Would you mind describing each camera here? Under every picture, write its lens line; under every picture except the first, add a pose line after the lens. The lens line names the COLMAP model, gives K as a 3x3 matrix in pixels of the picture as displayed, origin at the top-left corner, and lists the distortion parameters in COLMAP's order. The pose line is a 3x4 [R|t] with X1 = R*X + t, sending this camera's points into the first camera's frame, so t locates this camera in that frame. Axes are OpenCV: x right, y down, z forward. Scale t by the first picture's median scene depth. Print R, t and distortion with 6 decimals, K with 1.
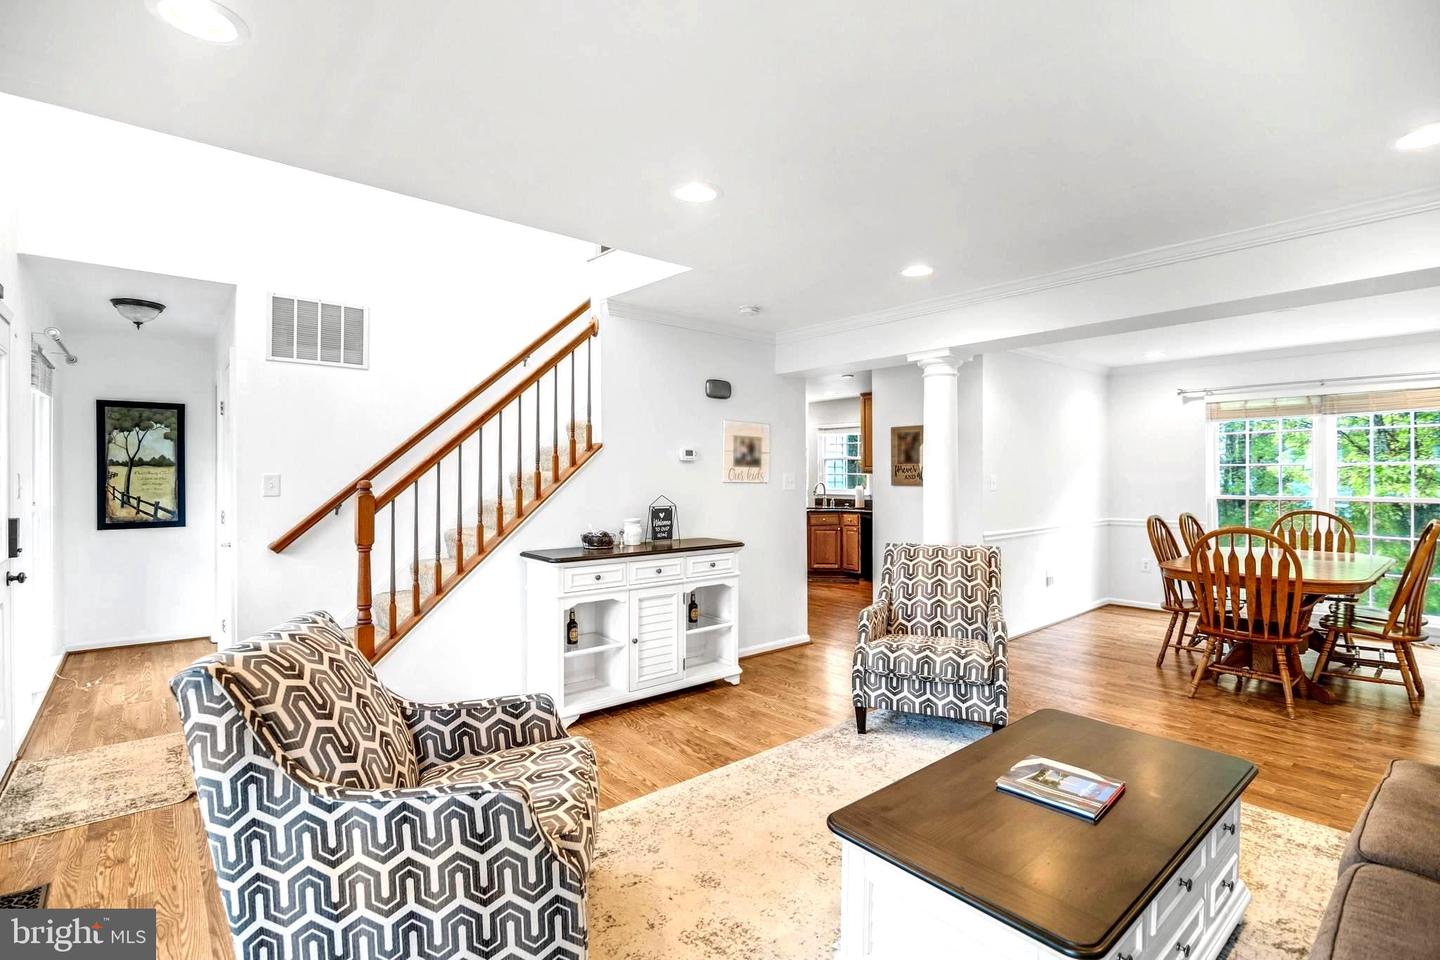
lens RADIAL K [[683.0, 0, 722.6], [0, 683.0, 480.2], [0, 0, 1]] dist [-0.021954, 0.001968]
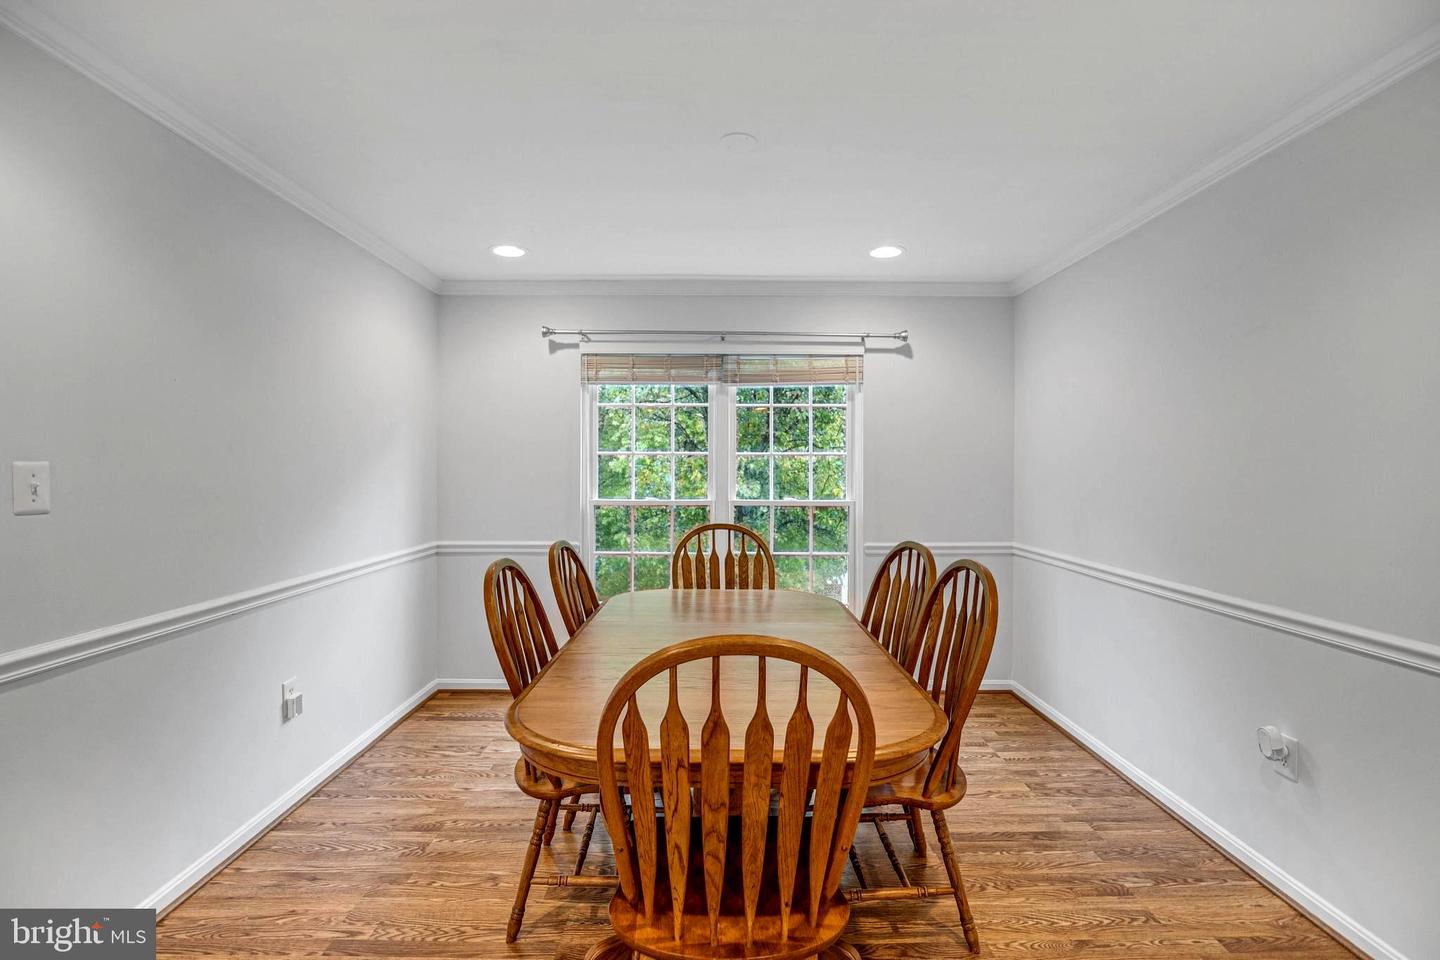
lens RADIAL K [[683.0, 0, 722.2], [0, 683.0, 479.3], [0, 0, 1]] dist [-0.021954, 0.001968]
pose [[0.646647, 0.003888, 0.762780, 0.374189], [-0.000792, 0.999990, -0.004426, 0.002467], [-0.762789, 0.002258, 0.646643, 0.576129]]
